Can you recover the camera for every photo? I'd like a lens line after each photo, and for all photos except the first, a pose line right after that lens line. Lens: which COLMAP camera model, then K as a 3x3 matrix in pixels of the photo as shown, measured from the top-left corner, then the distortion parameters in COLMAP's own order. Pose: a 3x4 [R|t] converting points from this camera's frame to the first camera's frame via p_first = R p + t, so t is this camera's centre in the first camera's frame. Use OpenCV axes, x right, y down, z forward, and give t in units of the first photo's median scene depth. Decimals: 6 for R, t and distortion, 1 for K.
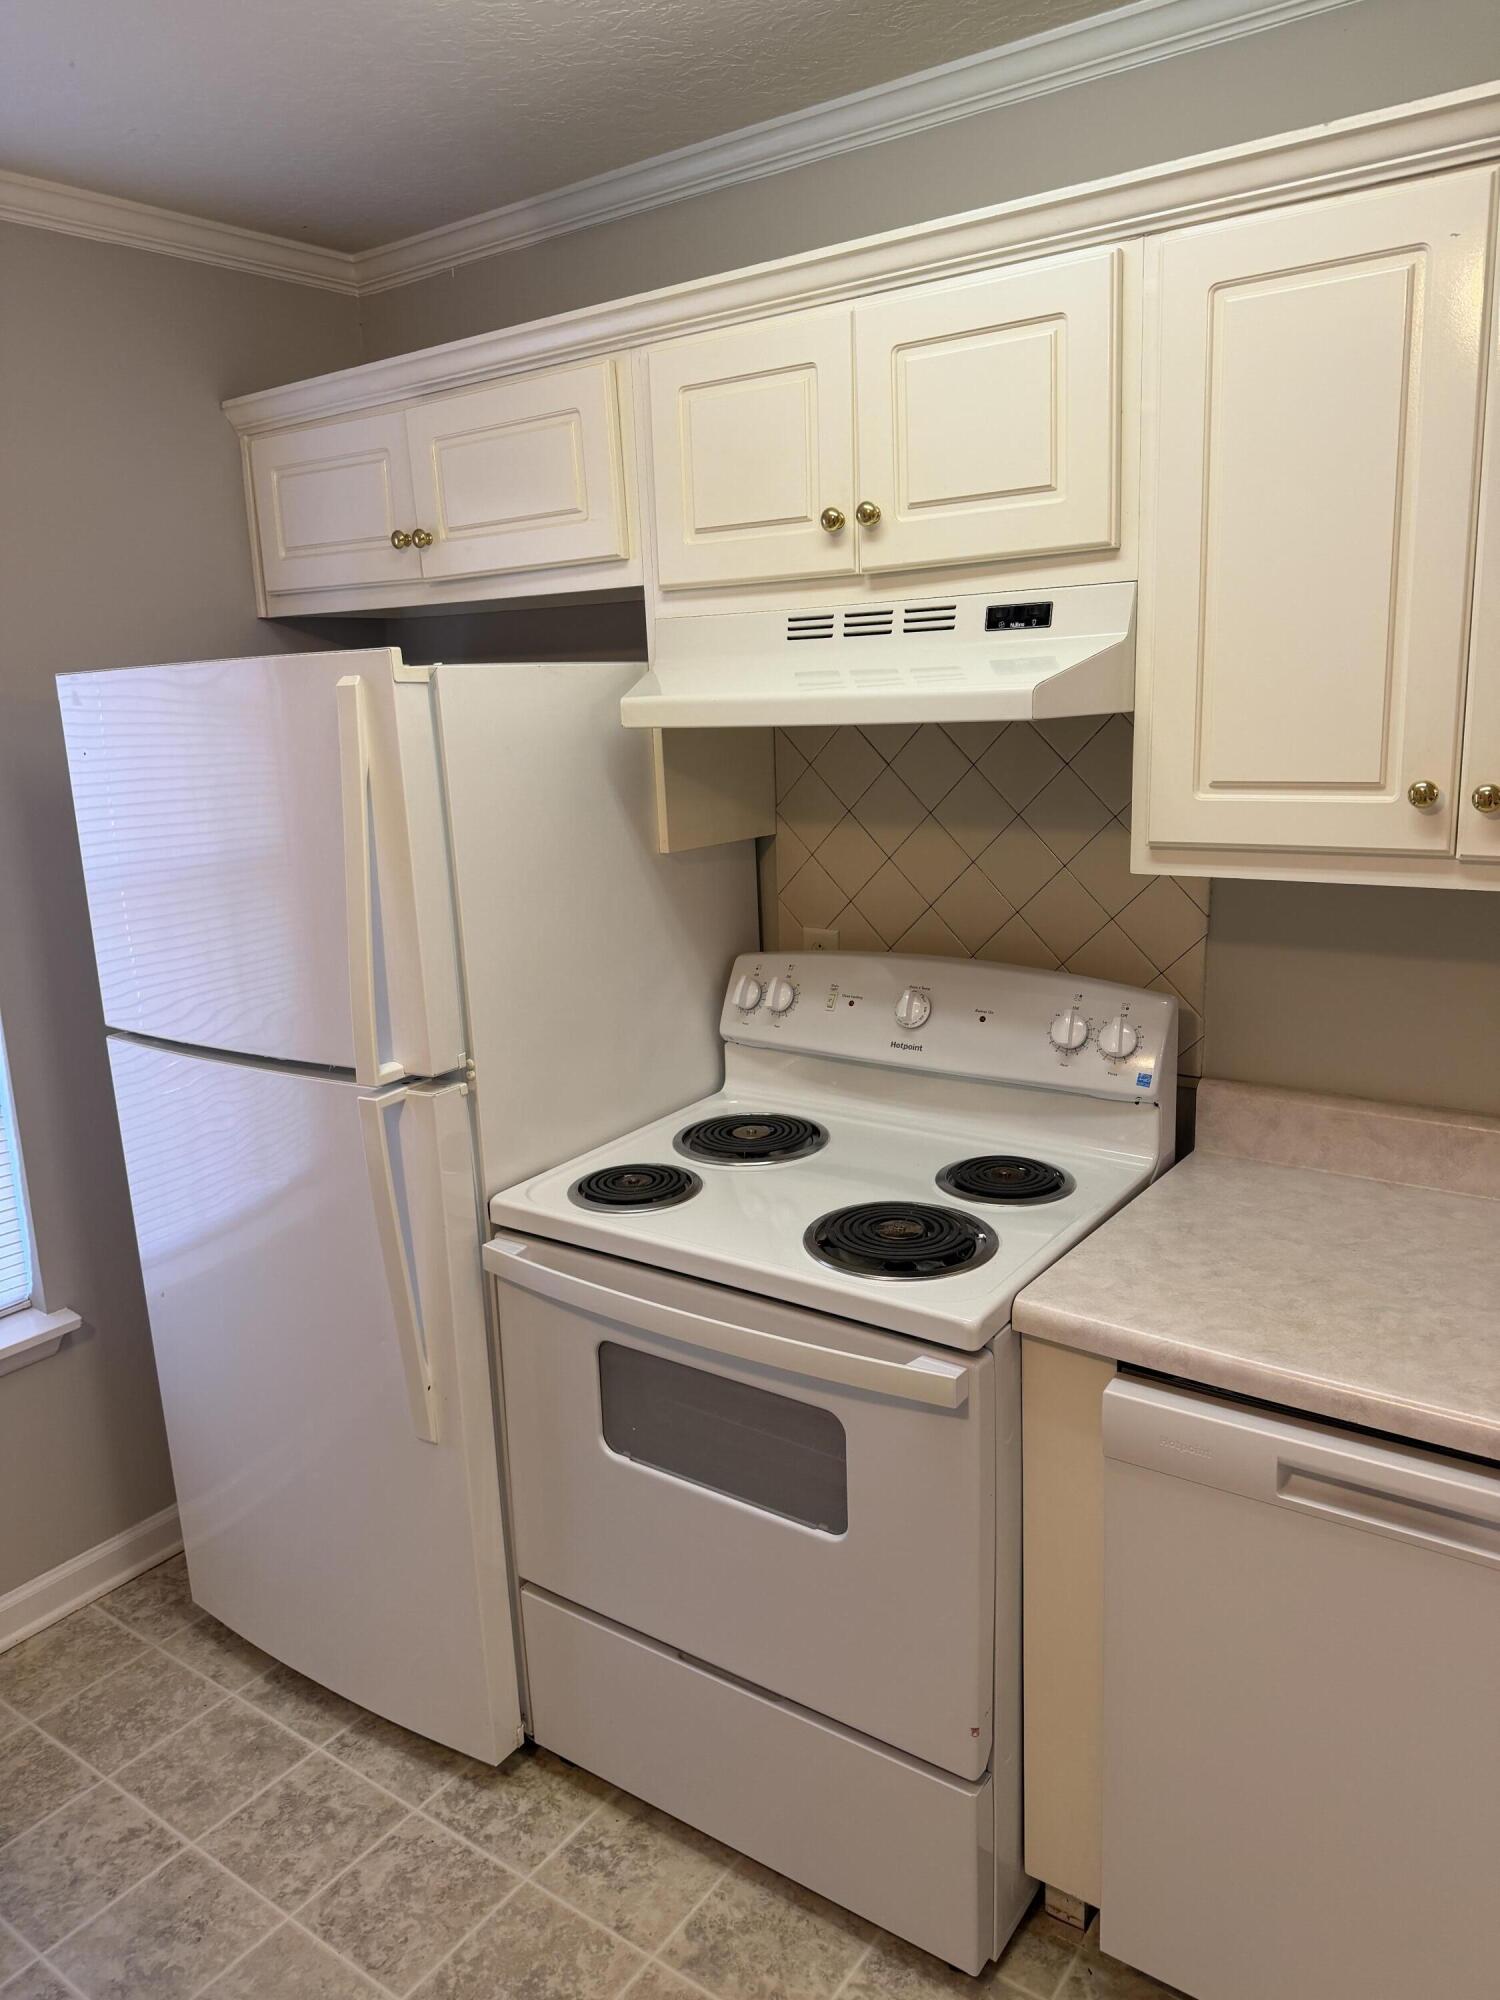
lens RADIAL K [[1430.9, 0, 750.0], [0, 1430.9, 1000.0], [0, 0, 1]] dist [0.123547, -0.202775]
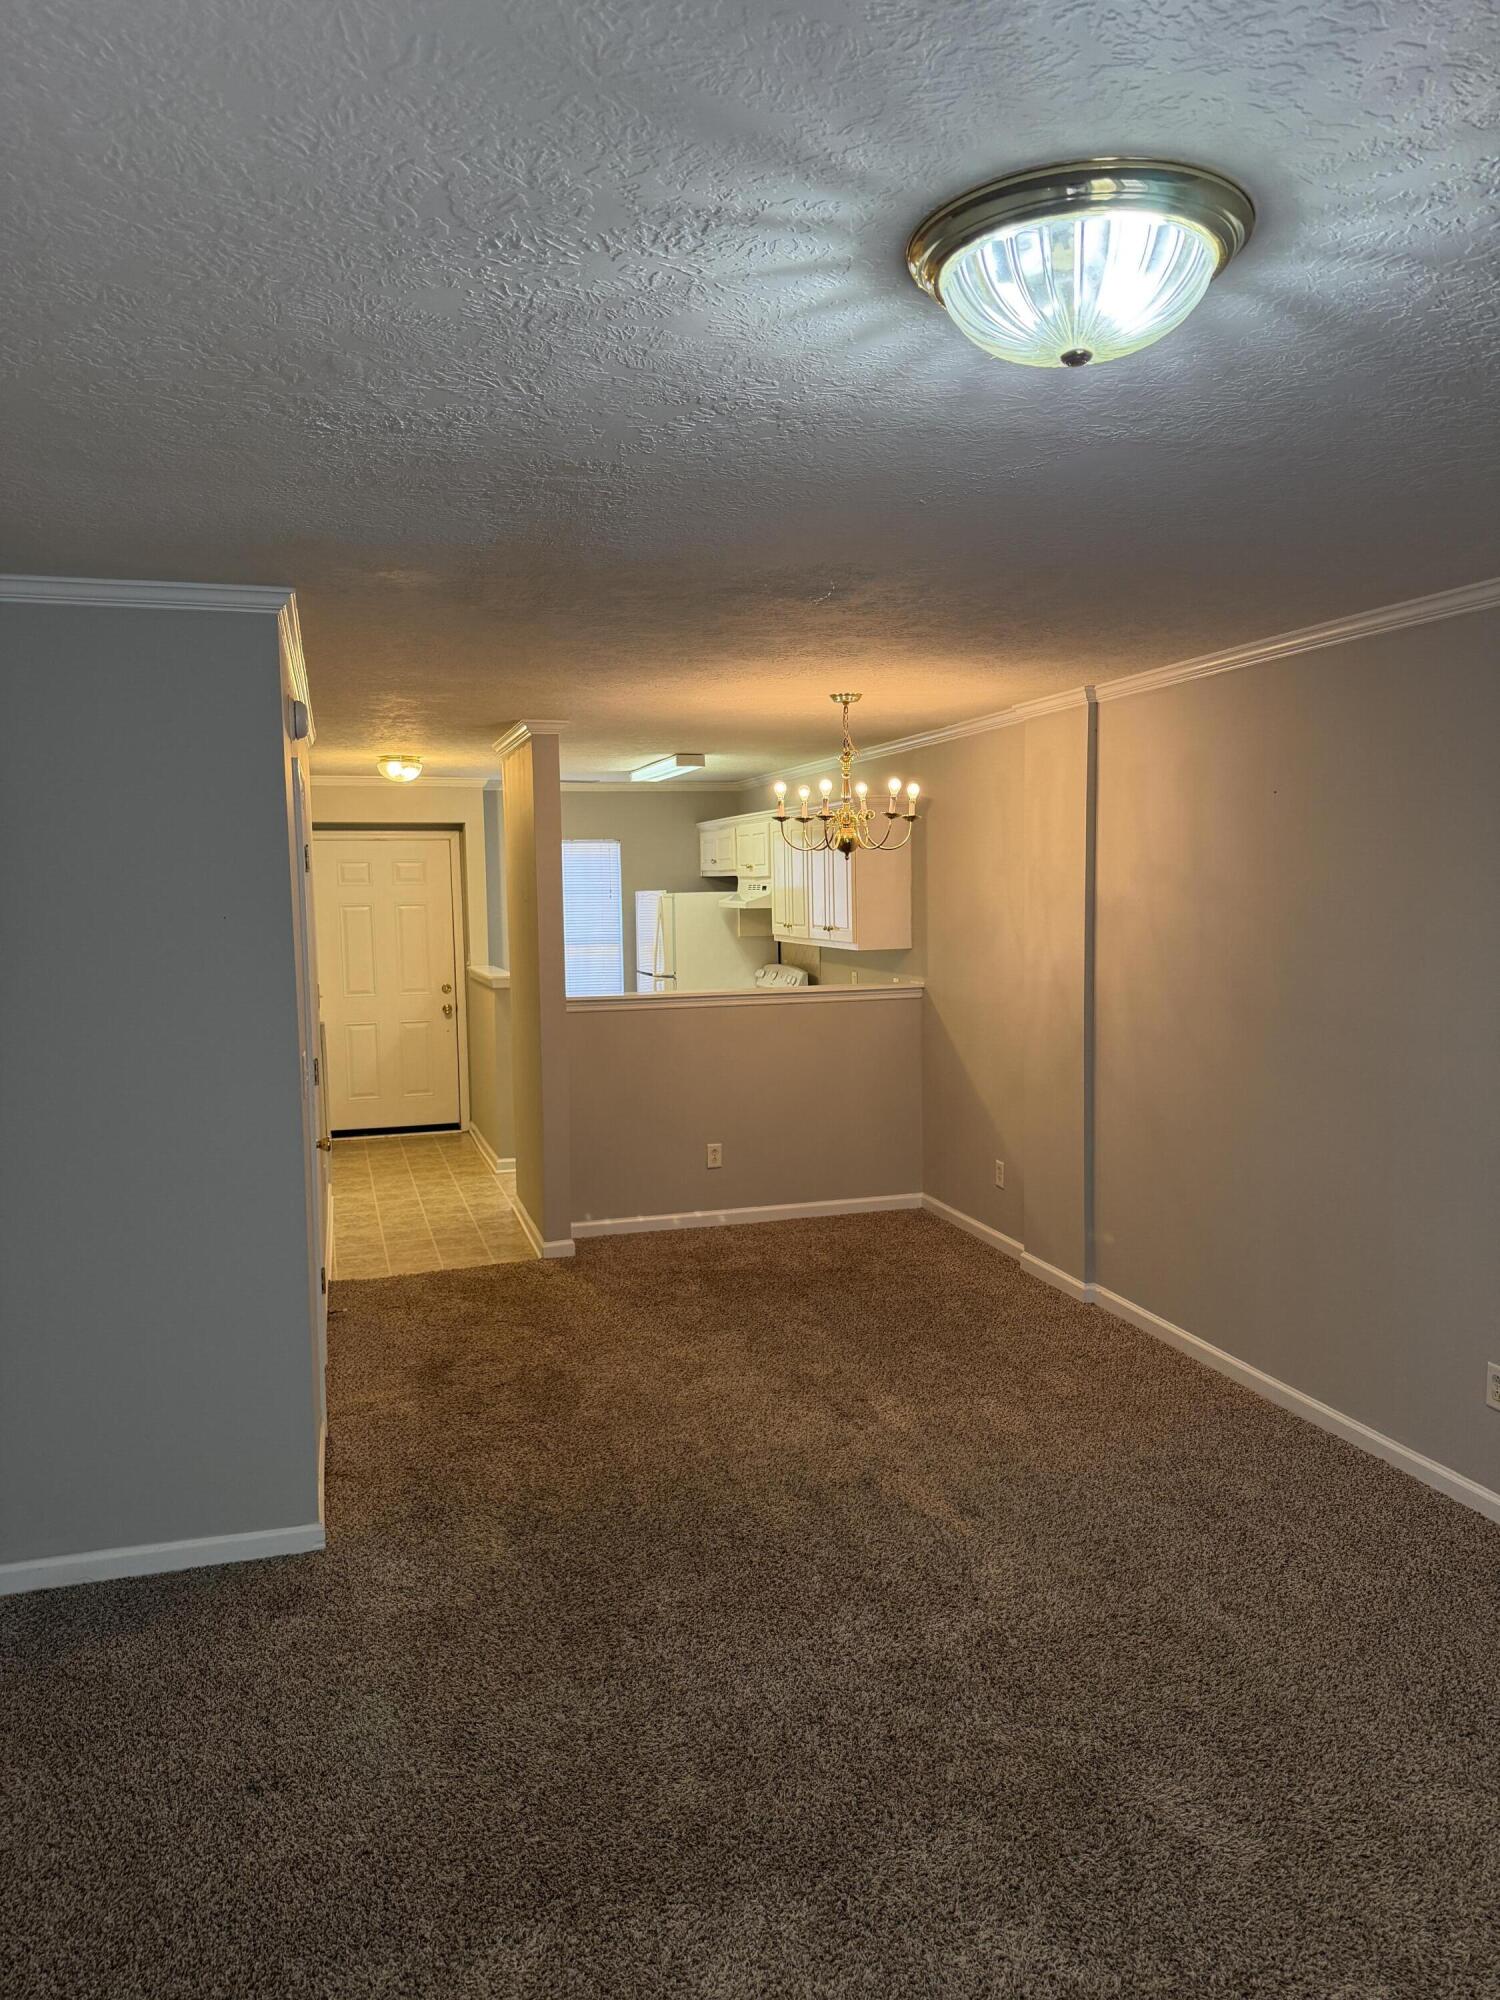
lens RADIAL K [[1430.9, 0, 750.0], [0, 1430.9, 1000.0], [0, 0, 1]] dist [0.123547, -0.202775]
pose [[0.802440, 0.079983, -0.591348, 2.880895], [-0.150131, 0.986161, -0.070339, 0.433646], [0.577538, 0.145222, 0.803343, -2.716046]]
